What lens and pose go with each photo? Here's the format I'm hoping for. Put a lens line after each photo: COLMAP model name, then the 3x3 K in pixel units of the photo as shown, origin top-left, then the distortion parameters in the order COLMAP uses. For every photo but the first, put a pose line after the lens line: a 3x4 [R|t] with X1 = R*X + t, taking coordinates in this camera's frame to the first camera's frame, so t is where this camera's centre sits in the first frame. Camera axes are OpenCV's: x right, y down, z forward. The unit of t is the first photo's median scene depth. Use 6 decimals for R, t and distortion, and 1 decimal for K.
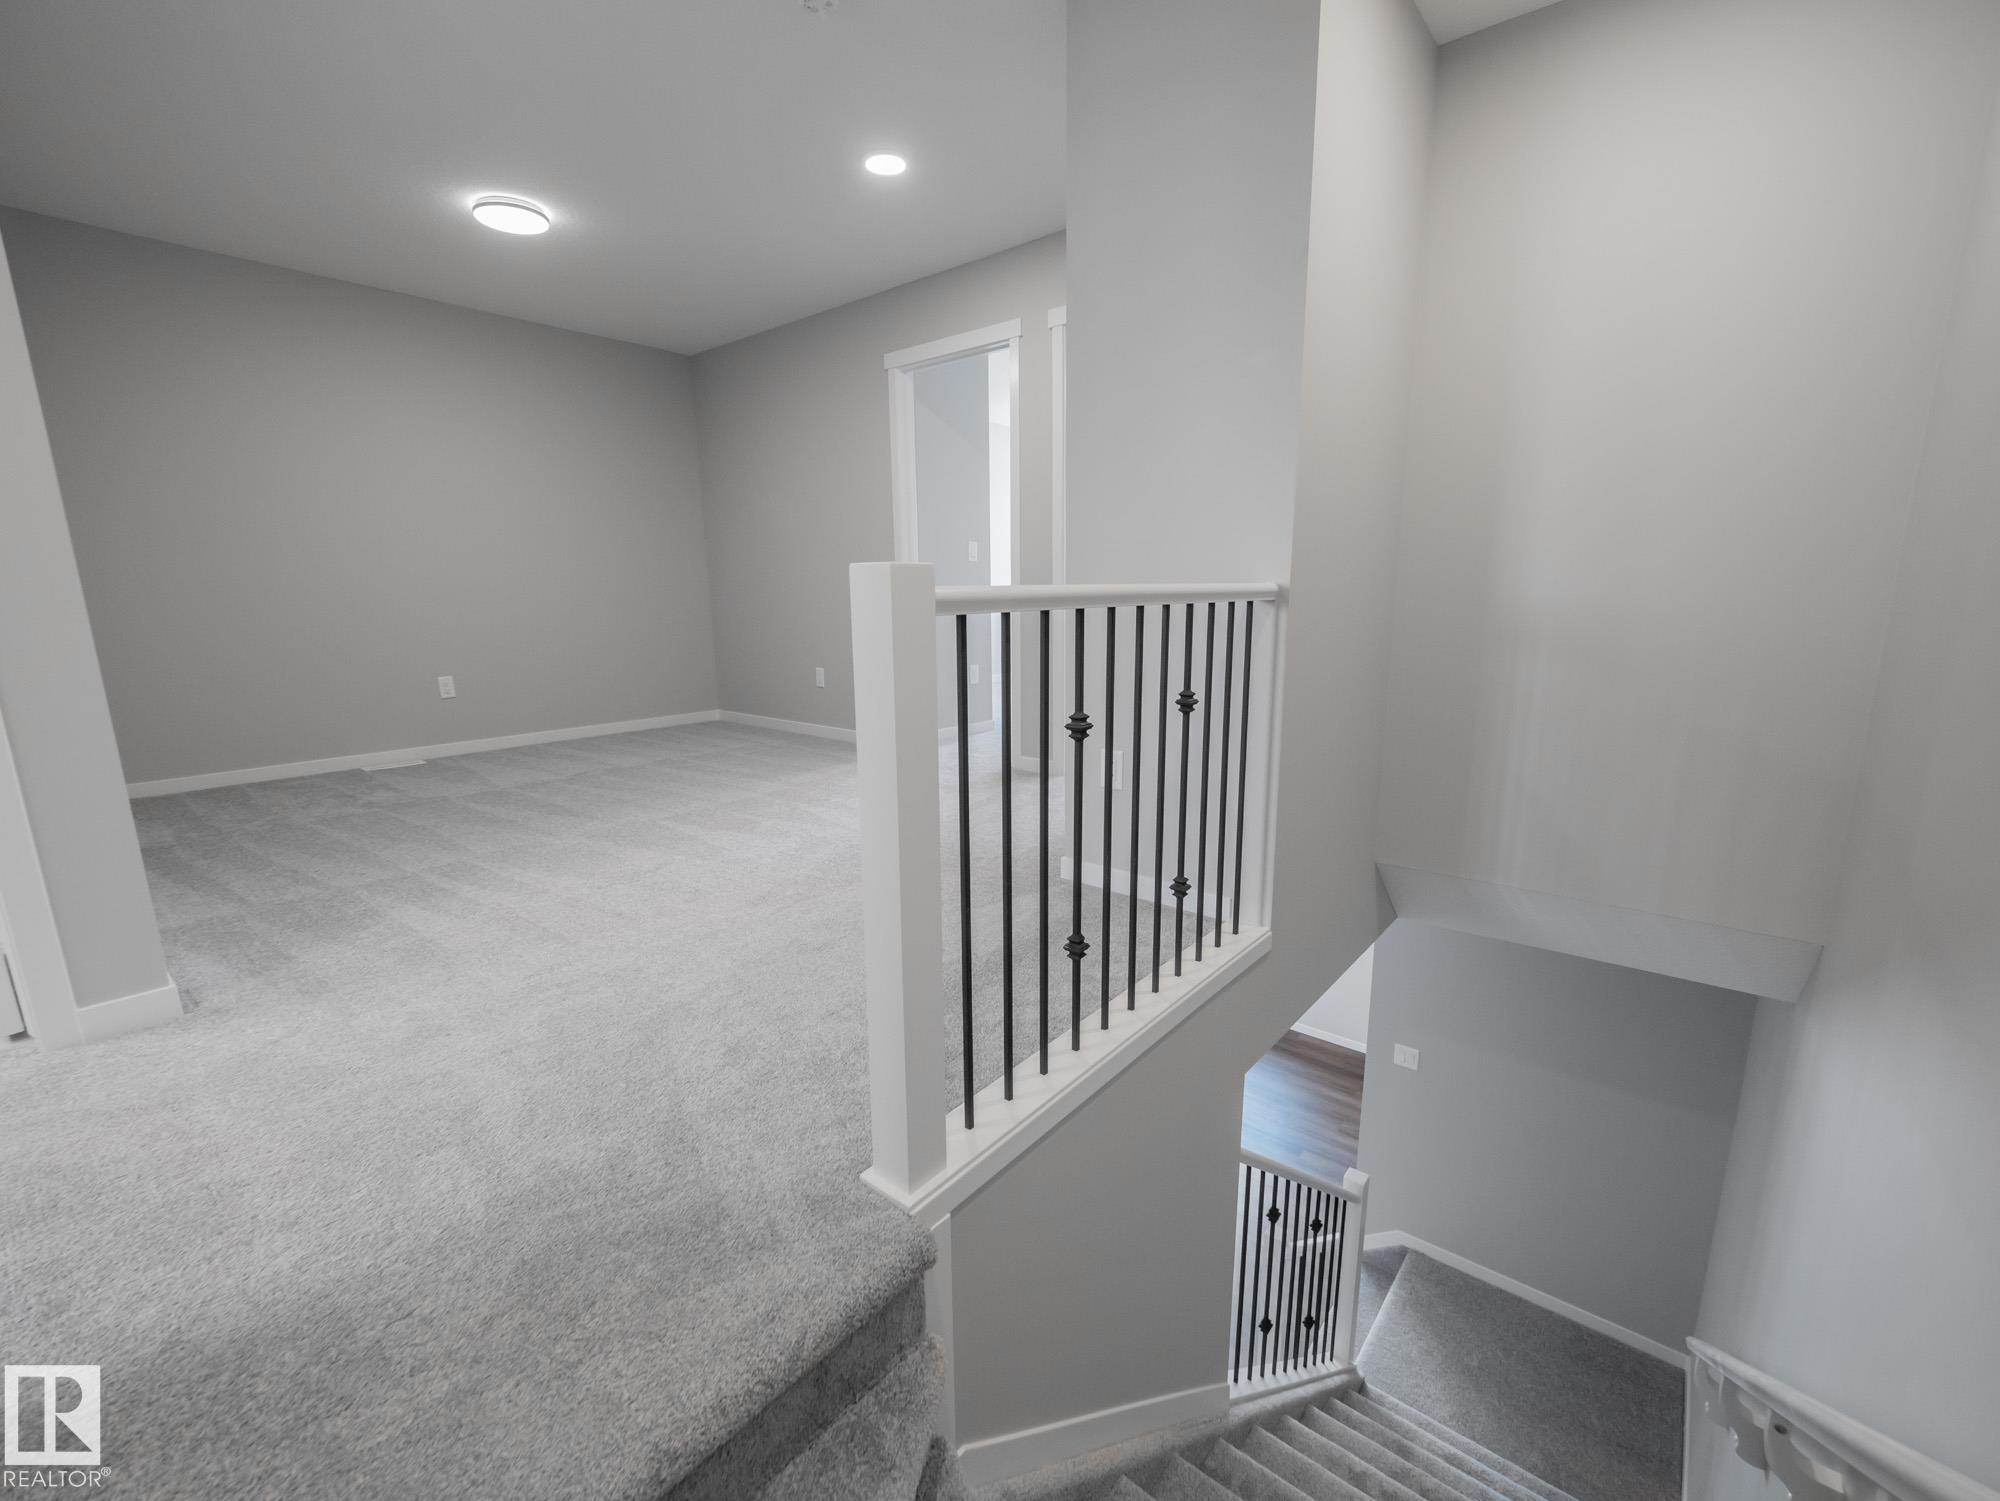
lens RADIAL K [[841.9, 0, 1001.8], [0, 841.9, 753.0], [0, 0, 1]] dist [0.000644, -0.004952]
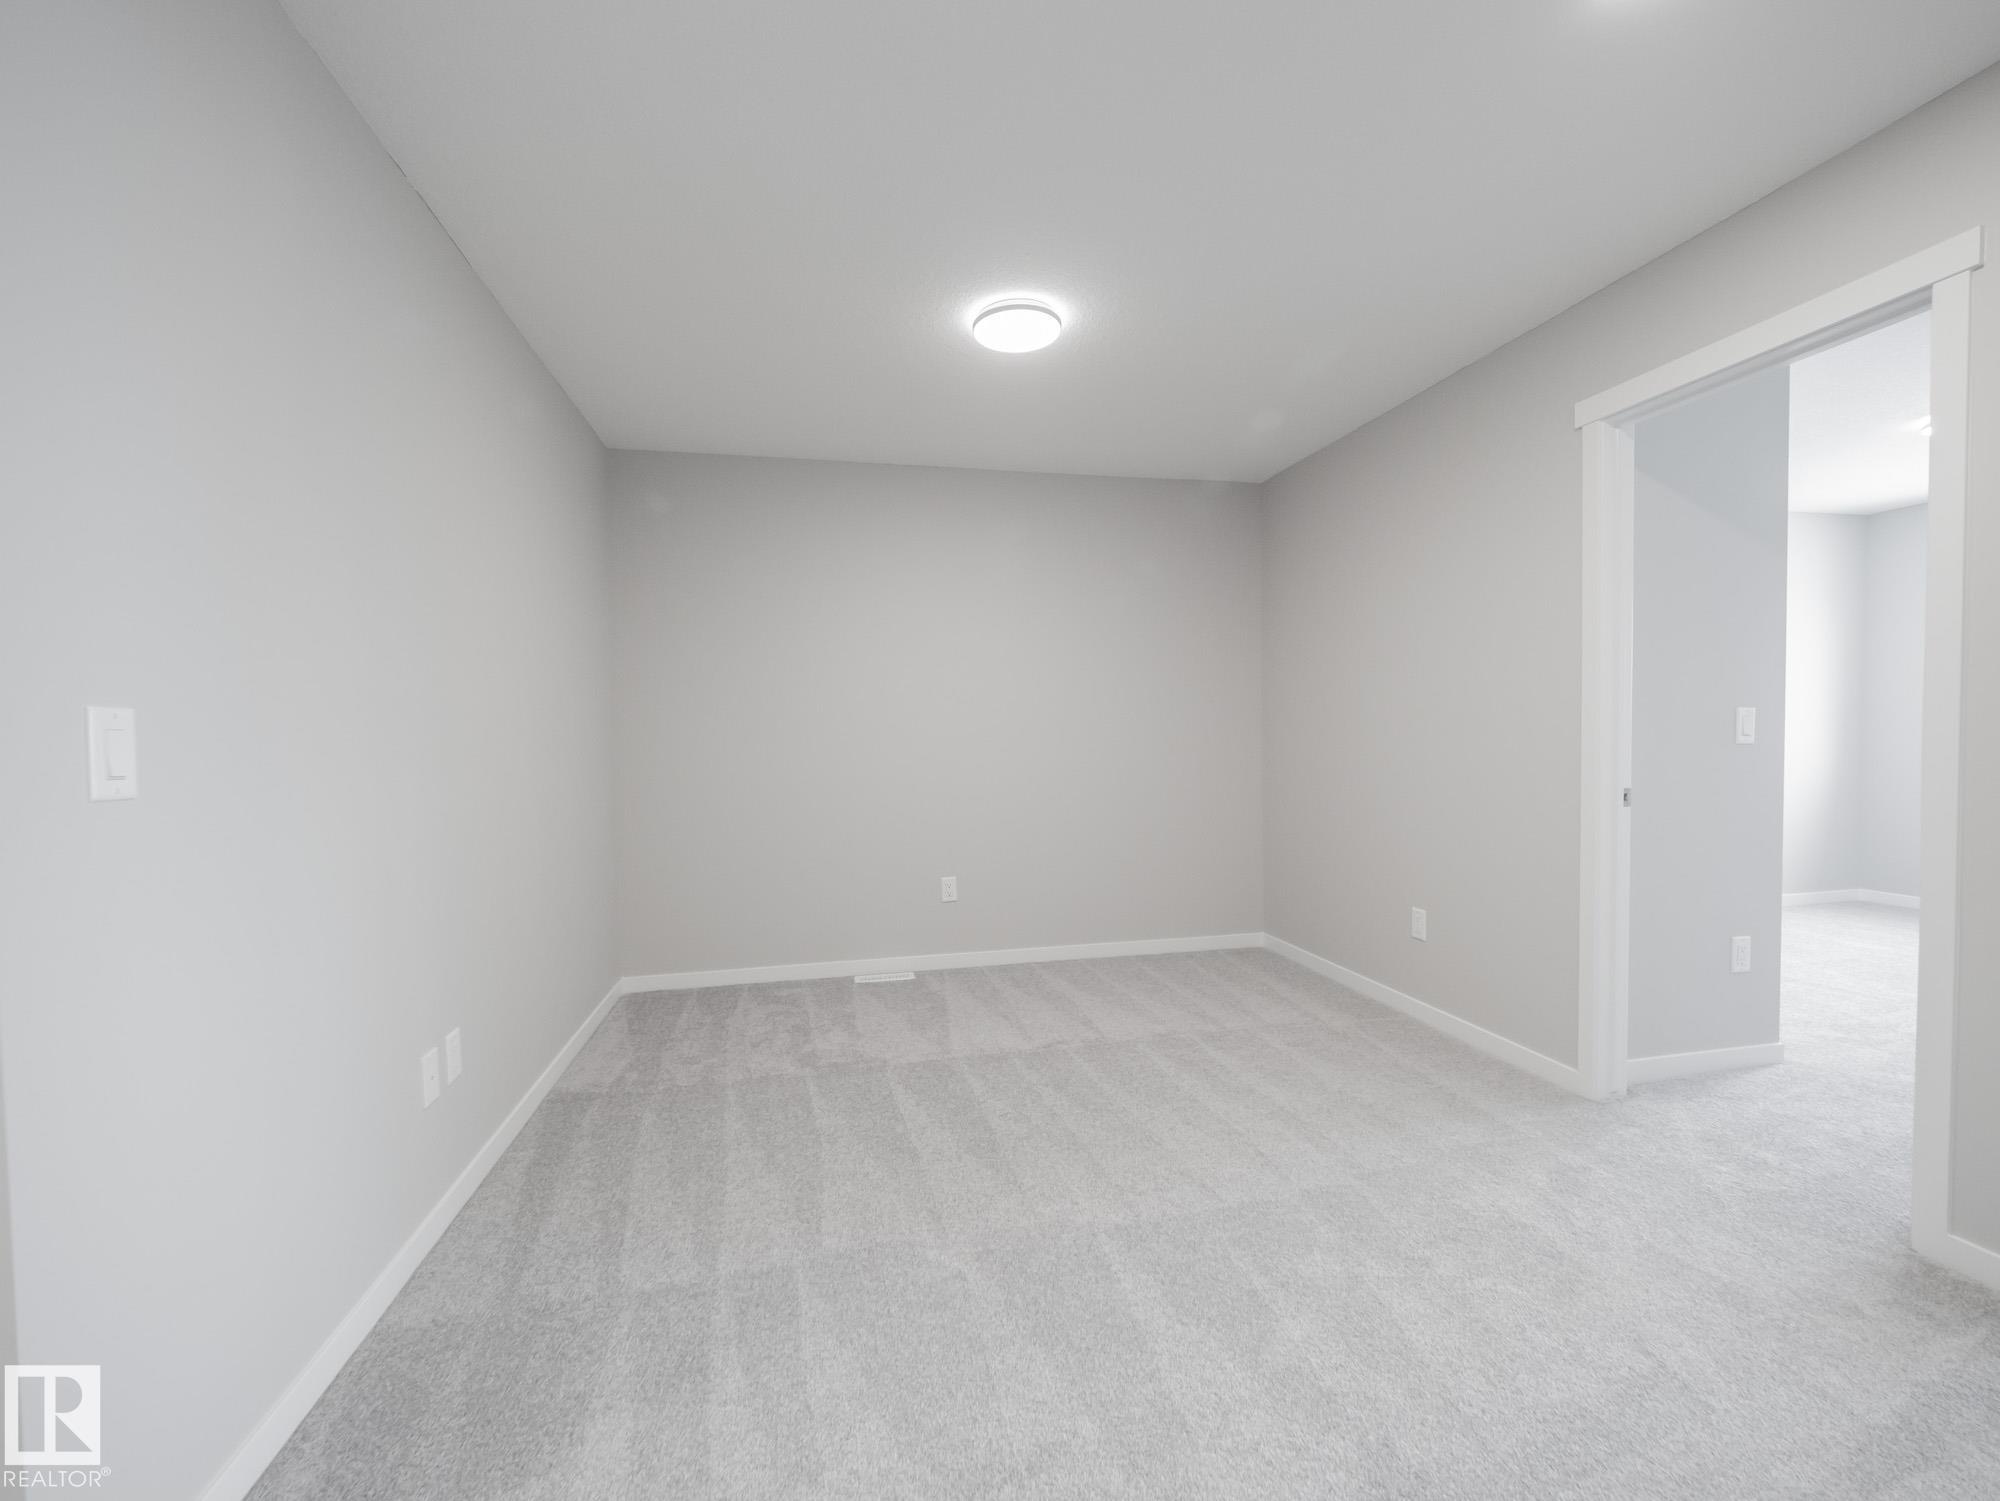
lens RADIAL K [[841.9, 0, 1005.4], [0, 841.9, 751.1], [0, 0, 1]] dist [0.000644, -0.004952]
pose [[0.789626, 0.014610, -0.613415, -0.105904], [-0.115246, 0.985456, -0.124880, -0.147088], [0.602669, 0.169302, 0.779825, 0.422114]]
